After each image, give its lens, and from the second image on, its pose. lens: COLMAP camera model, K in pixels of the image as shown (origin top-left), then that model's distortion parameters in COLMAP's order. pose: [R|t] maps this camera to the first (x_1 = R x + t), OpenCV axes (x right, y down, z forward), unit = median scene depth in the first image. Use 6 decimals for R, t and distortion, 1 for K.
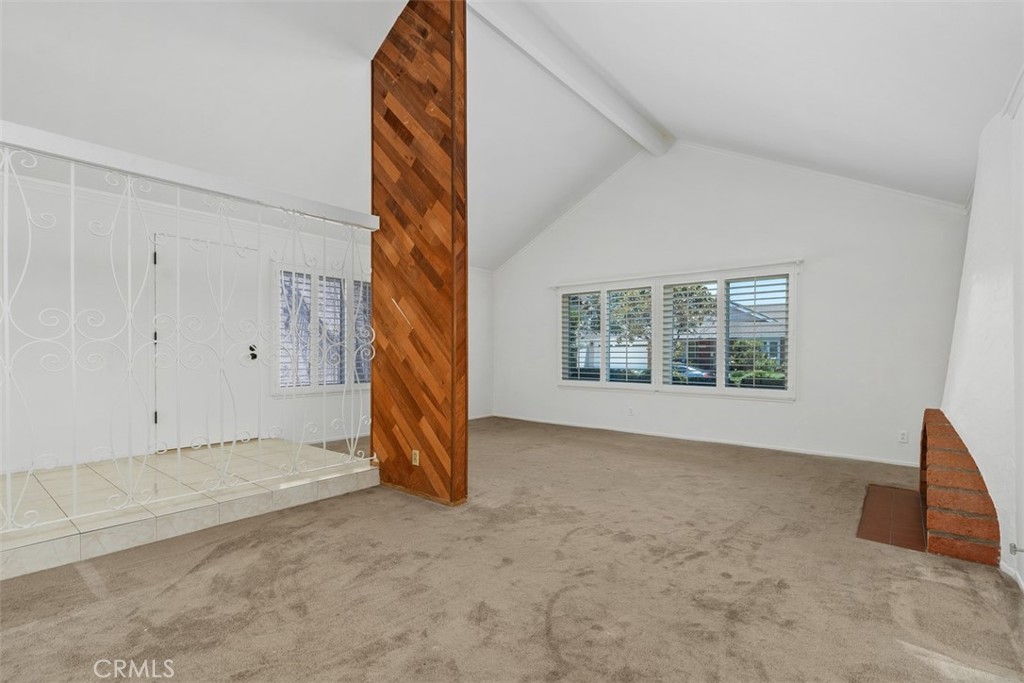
lens RADIAL K [[475.7, 0, 513.0], [0, 475.7, 358.1], [0, 0, 1]] dist [0.010239, -0.000308]
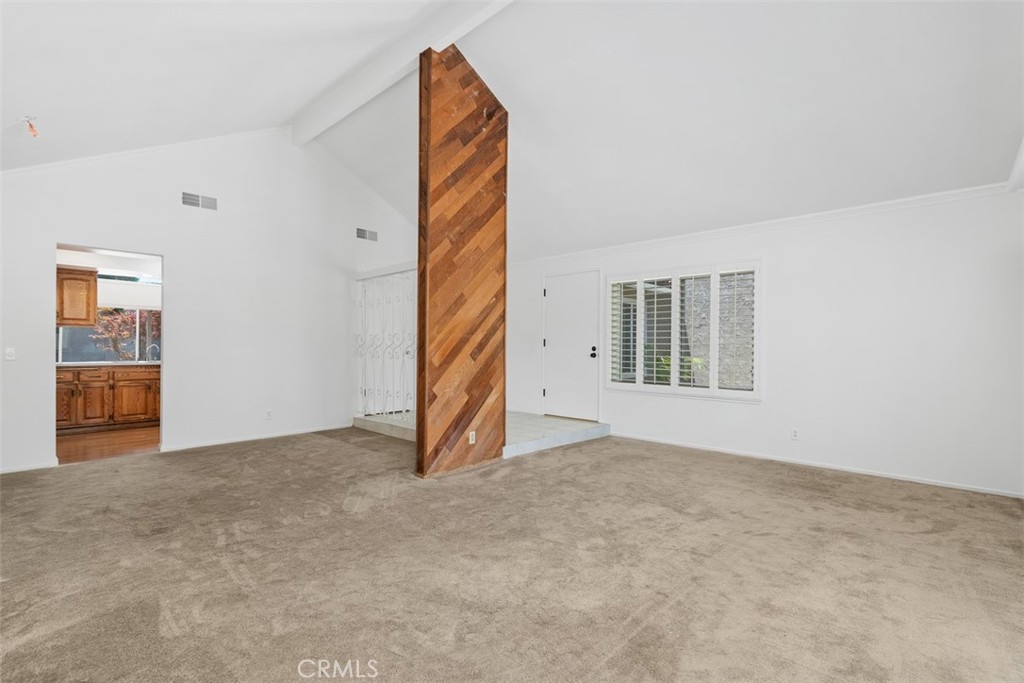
lens RADIAL K [[462.8, 0, 512.6], [0, 462.8, 346.5], [0, 0, 1]] dist [0.001550, -0.000098]
pose [[-0.064044, -0.006758, -0.997924, 0.659395], [-0.021569, 0.999753, -0.005387, -0.015584], [0.997714, 0.021179, -0.064174, 0.815836]]
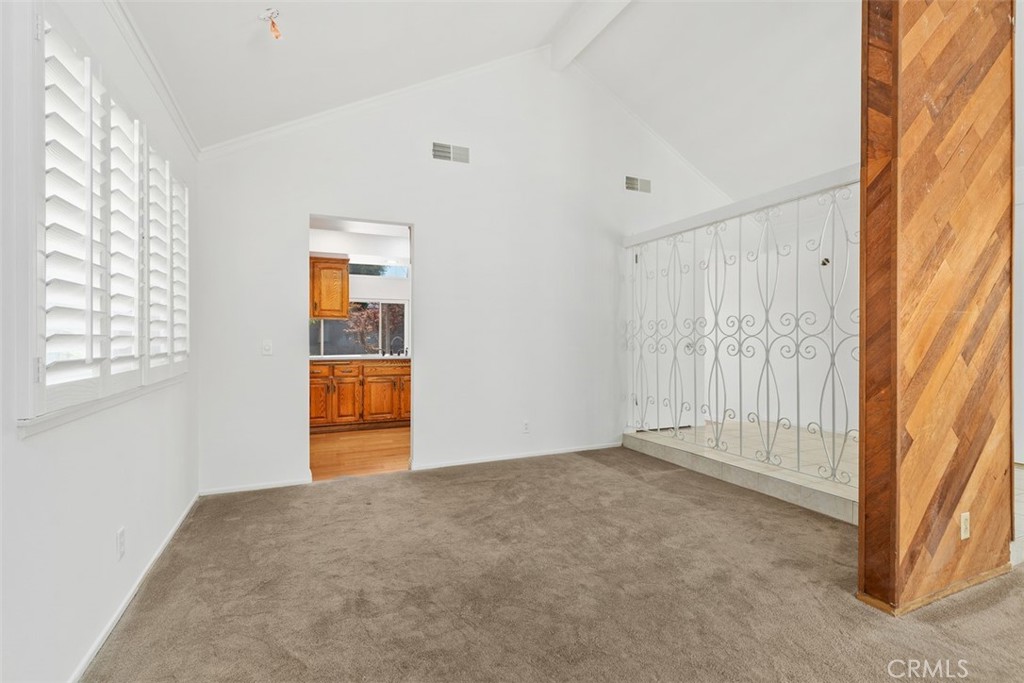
lens RADIAL K [[468.3, 0, 511.6], [0, 468.3, 337.8], [0, 0, 1]] dist [0.003924, -0.000277]
pose [[-0.445761, -0.008268, -0.895114, 0.379323], [-0.018248, 0.999833, -0.000148, -0.008863], [0.894966, 0.016269, -0.445838, 0.532274]]
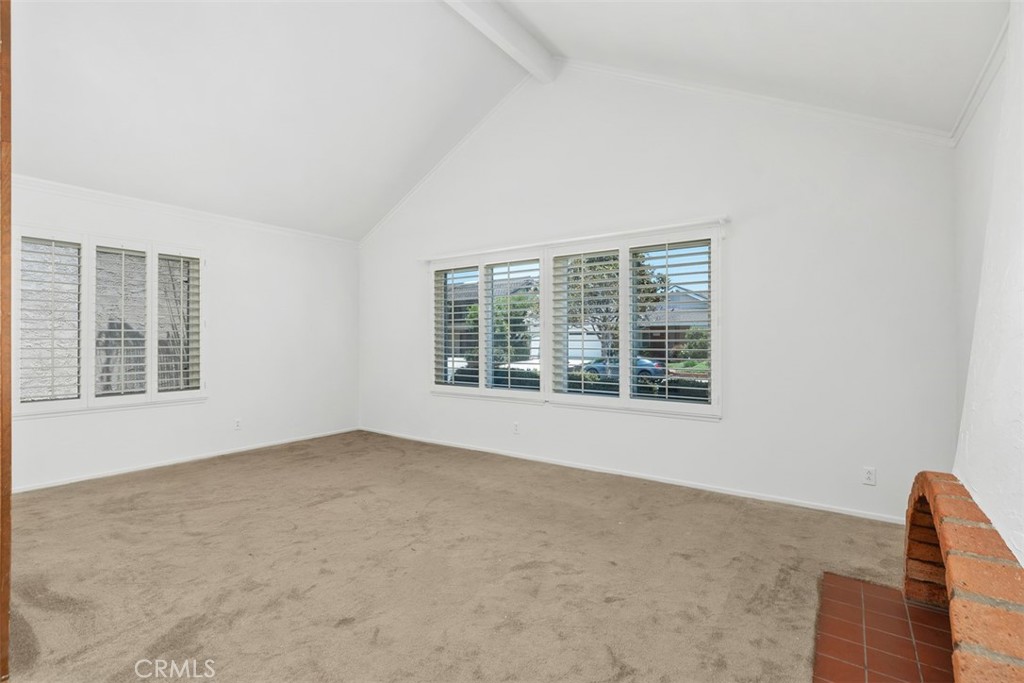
lens RADIAL K [[479.9, 0, 512.0], [0, 479.9, 341.5], [0, 0, 1]] dist [-0.001046, 0.000318]
pose [[0.997529, -0.005041, 0.070075, 0.232199], [0.005664, 0.999946, -0.008703, -0.020048], [-0.070028, 0.009078, 0.997504, 0.313928]]
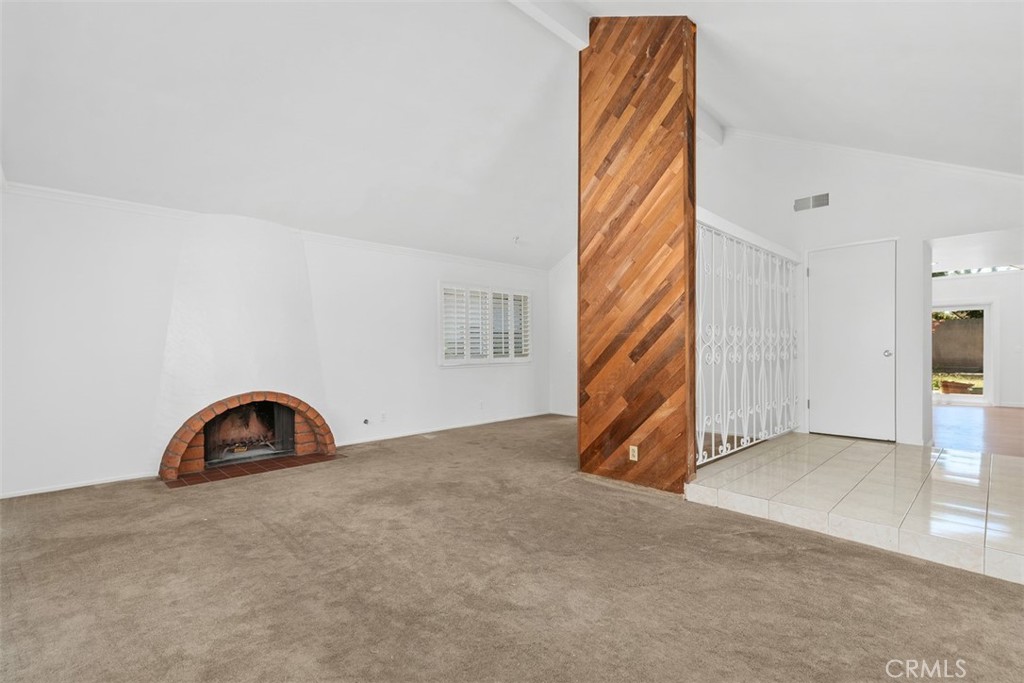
lens RADIAL K [[466.6, 0, 508.8], [0, 466.6, 352.7], [0, 0, 1]] dist [0.001078, -0.000070]
pose [[-0.992208, 0.002841, 0.124558, -0.043184], [0.005871, 0.999695, 0.023972, -0.025594], [-0.124452, 0.024517, -0.991923, 1.399176]]
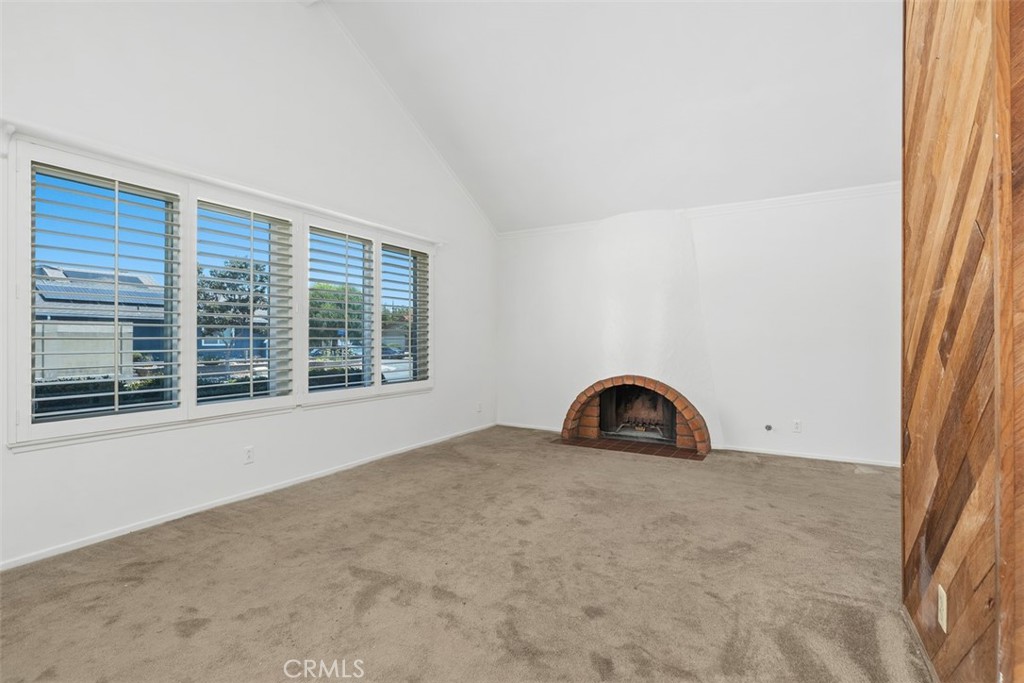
lens RADIAL K [[479.9, 0, 512.0], [0, 479.9, 341.5], [0, 0, 1]] dist [-0.001046, 0.000318]
pose [[-0.162292, -0.010436, 0.986688, -0.364471], [0.010612, 0.999868, 0.012321, -0.015801], [-0.986686, 0.012470, -0.162160, 0.978440]]
